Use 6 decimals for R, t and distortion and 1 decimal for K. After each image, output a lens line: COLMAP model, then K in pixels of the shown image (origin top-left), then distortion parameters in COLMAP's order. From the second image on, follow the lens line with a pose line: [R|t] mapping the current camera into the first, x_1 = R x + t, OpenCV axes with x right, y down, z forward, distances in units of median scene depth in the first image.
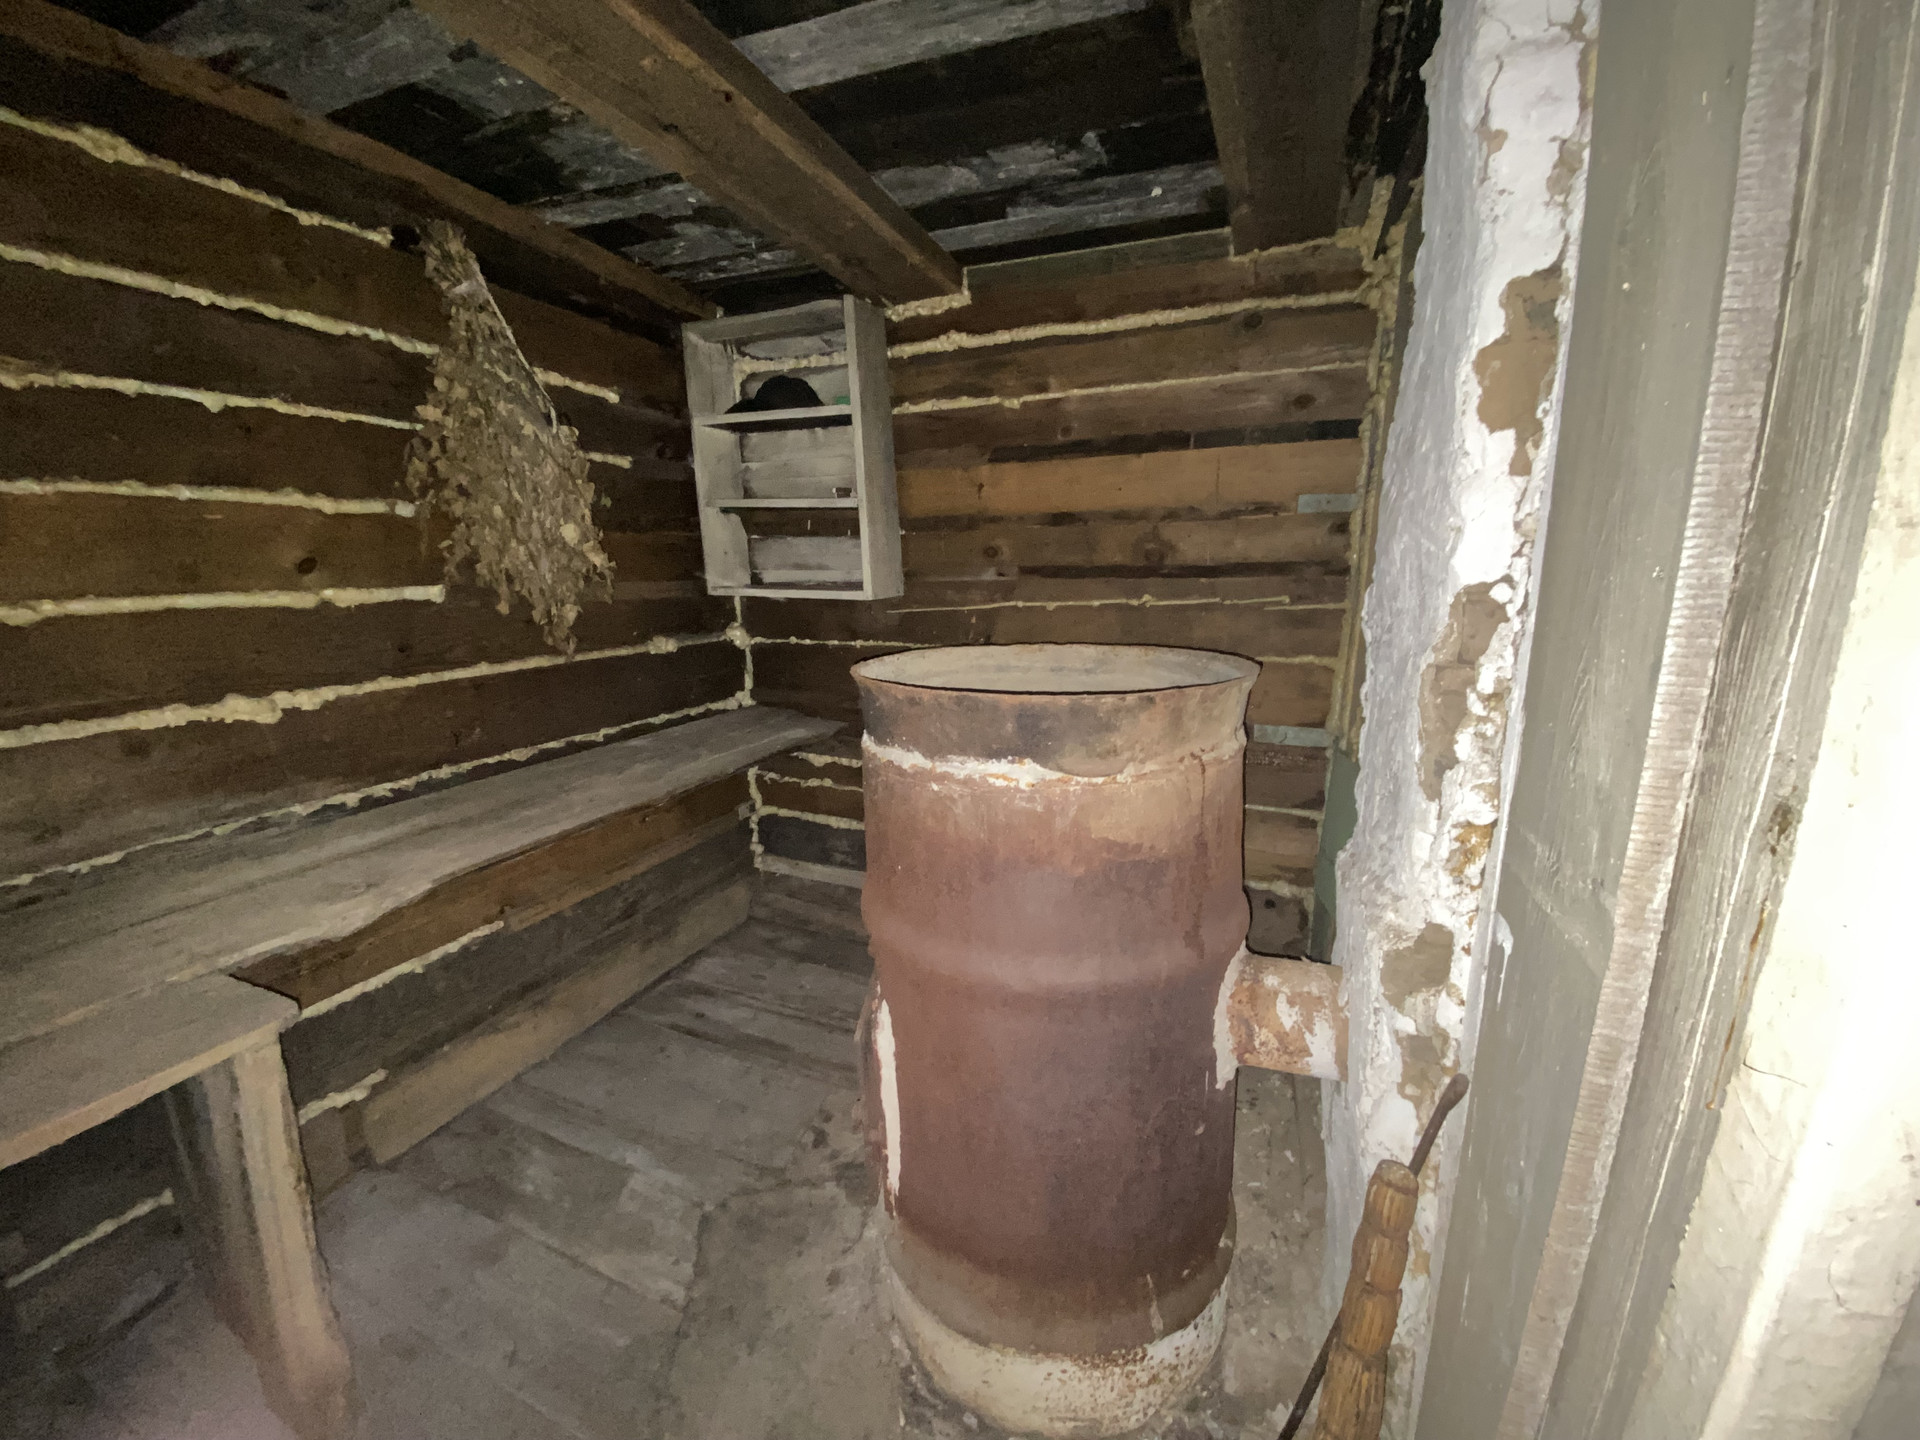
lens RADIAL K [[768.6, 0, 955.9], [0, 768.6, 723.1], [0, 0, 1]] dist [0.019316, -0.020000]
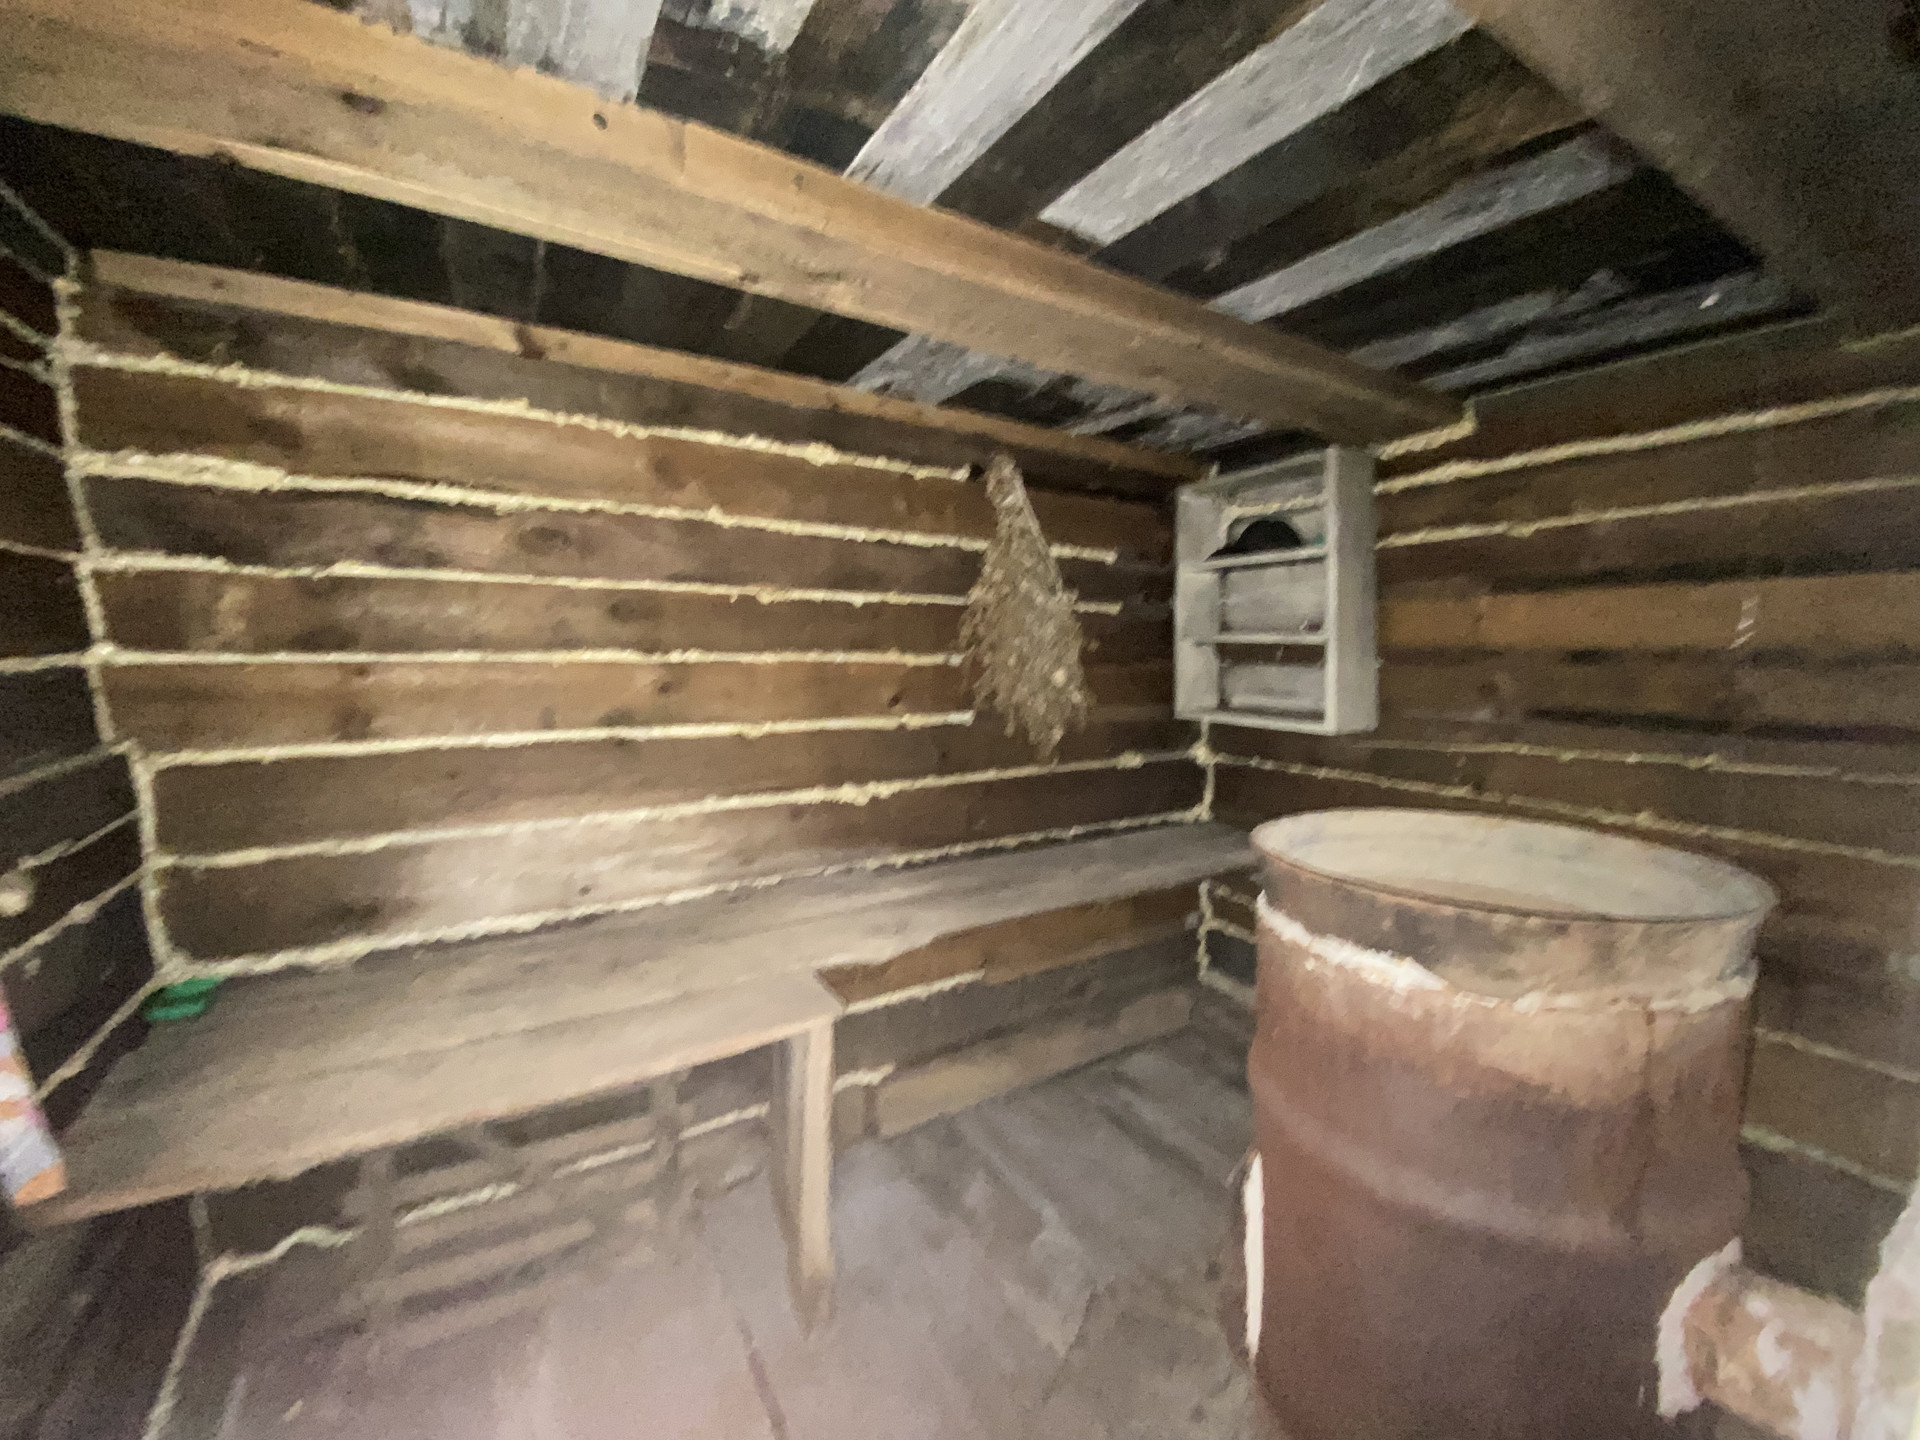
lens RADIAL K [[768.6, 0, 955.9], [0, 768.6, 723.1], [0, 0, 1]] dist [0.019316, -0.020000]
pose [[0.805543, 0.058339, -0.589659, 0.105939], [-0.121733, 0.990208, -0.068334, -0.063808], [0.579899, 0.126827, 0.804756, -0.096296]]
